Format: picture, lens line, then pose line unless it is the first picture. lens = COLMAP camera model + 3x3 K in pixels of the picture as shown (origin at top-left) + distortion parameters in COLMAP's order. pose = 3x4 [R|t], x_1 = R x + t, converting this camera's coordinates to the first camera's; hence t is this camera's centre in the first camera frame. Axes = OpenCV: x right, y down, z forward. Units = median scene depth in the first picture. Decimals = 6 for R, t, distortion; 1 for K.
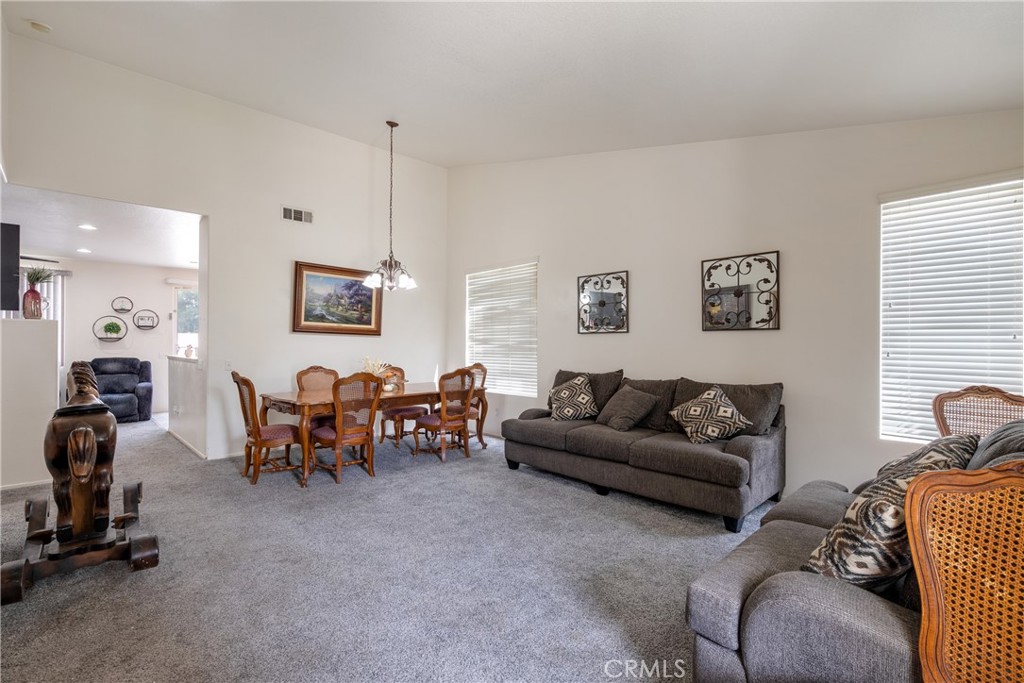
lens RADIAL K [[481.6, 0, 513.4], [0, 481.6, 345.7], [0, 0, 1]] dist [-0.001709, -0.000688]
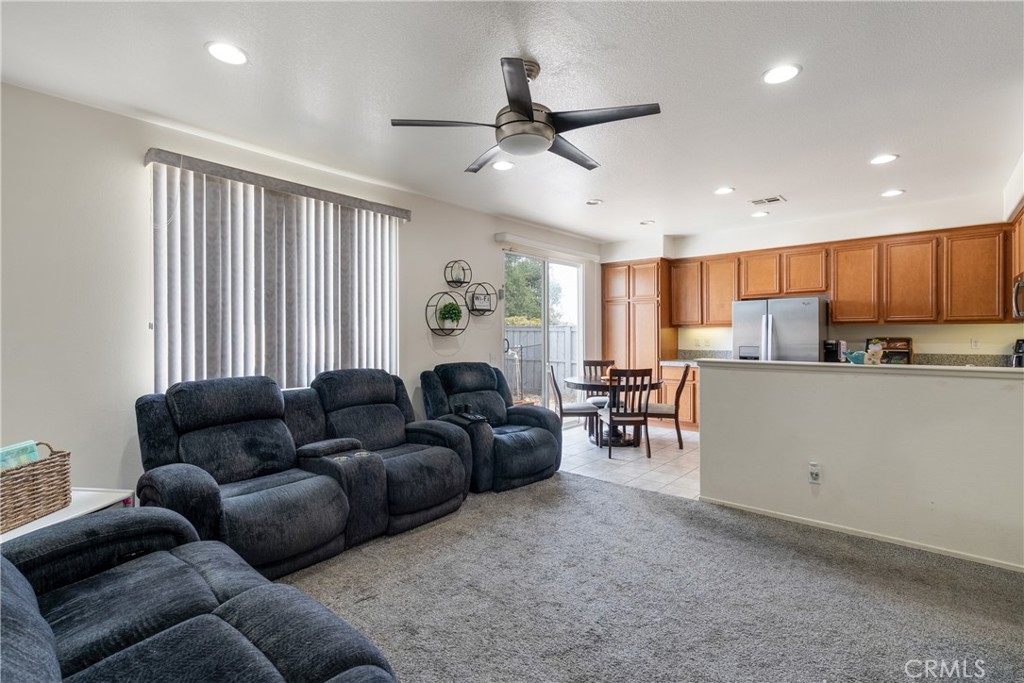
lens RADIAL K [[483.6, 0, 509.8], [0, 483.6, 336.4], [0, 0, 1]] dist [-0.000833, -0.000207]
pose [[0.991463, -0.005358, 0.130278, -0.841862], [0.005314, 0.999986, 0.000686, -0.007228], [-0.130279, 0.000012, 0.991477, 0.404613]]
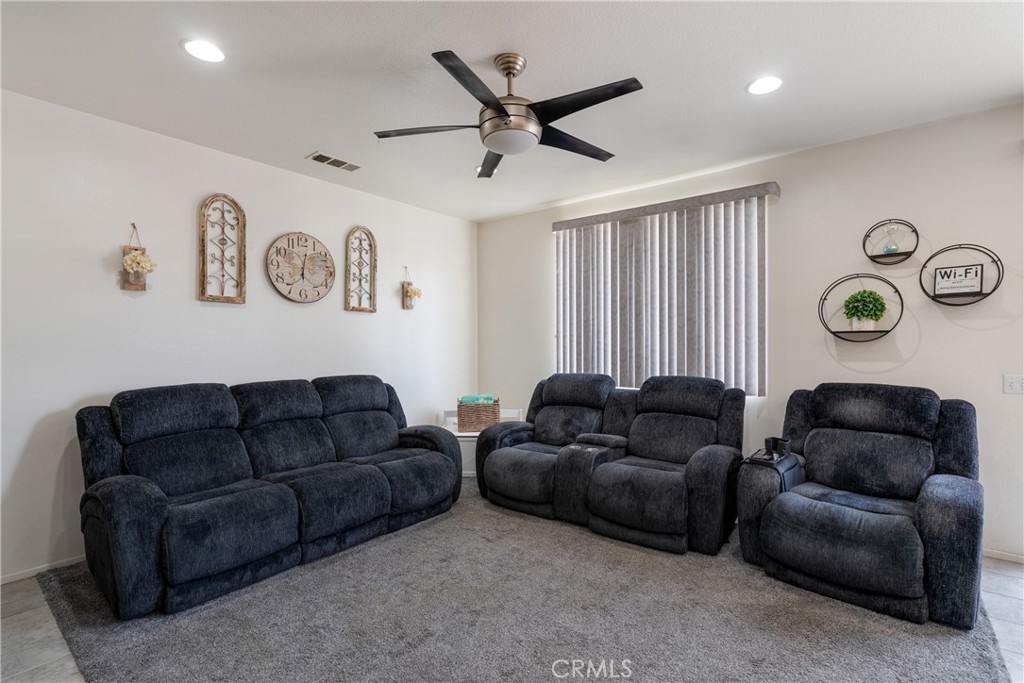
lens RADIAL K [[481.6, 0, 513.4], [0, 481.6, 345.7], [0, 0, 1]] dist [-0.001709, -0.000688]
pose [[0.159063, 0.002913, -0.987264, -0.501403], [0.004536, 0.999983, 0.003681, -0.007551], [0.987258, -0.005064, 0.159047, 0.665057]]
